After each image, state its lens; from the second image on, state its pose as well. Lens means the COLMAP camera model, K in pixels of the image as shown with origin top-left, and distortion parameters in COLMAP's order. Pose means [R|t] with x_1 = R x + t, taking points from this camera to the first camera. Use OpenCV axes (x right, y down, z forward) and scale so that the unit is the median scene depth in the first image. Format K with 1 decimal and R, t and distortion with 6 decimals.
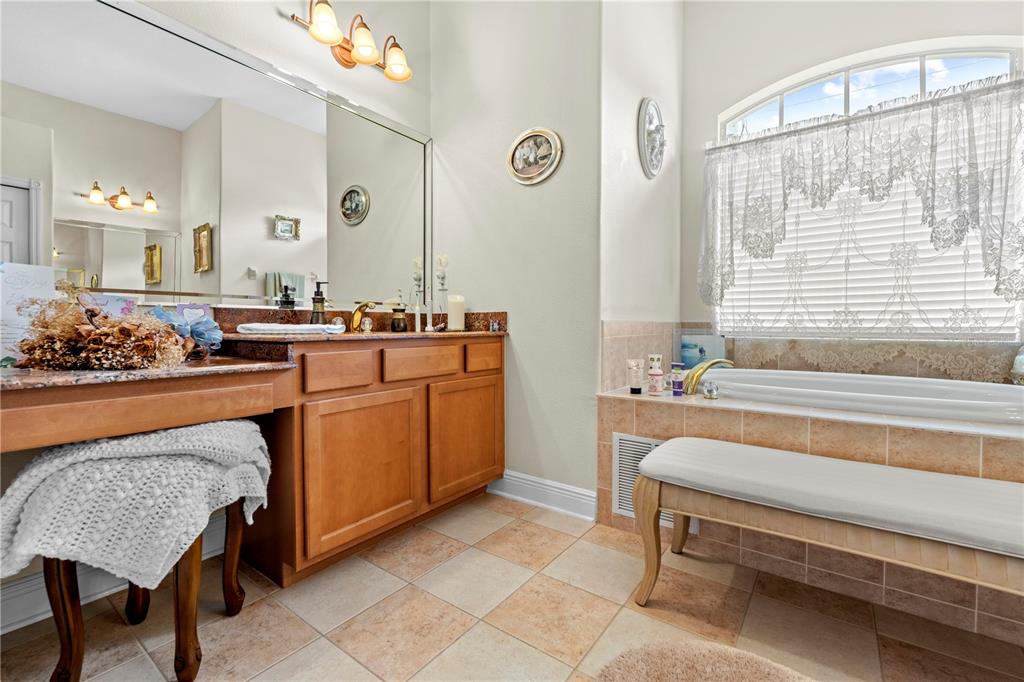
lens RADIAL K [[444.8, 0, 513.6], [0, 444.8, 323.5], [0, 0, 1]] dist [-0.002457, -0.000054]
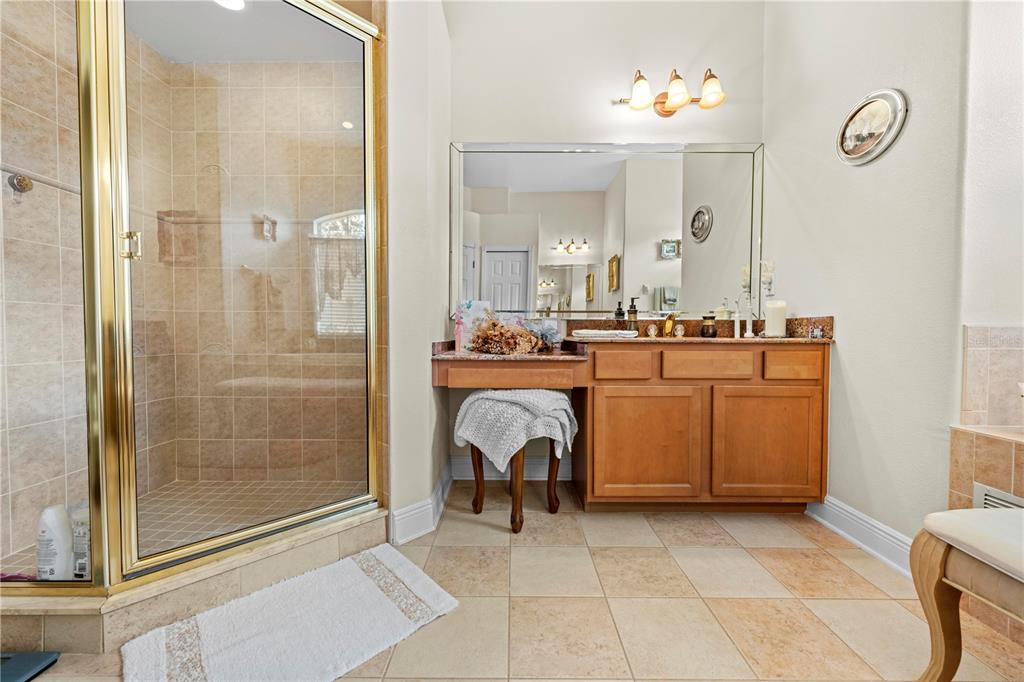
lens RADIAL K [[421.4, 0, 511.9], [0, 421.4, 322.1], [0, 0, 1]] dist [-0.000145, -0.000034]
pose [[0.580750, -0.013932, -0.813963, 0.372361], [0.000791, 0.999863, -0.016549, -0.001890], [0.814082, 0.008967, 0.580681, -0.000346]]
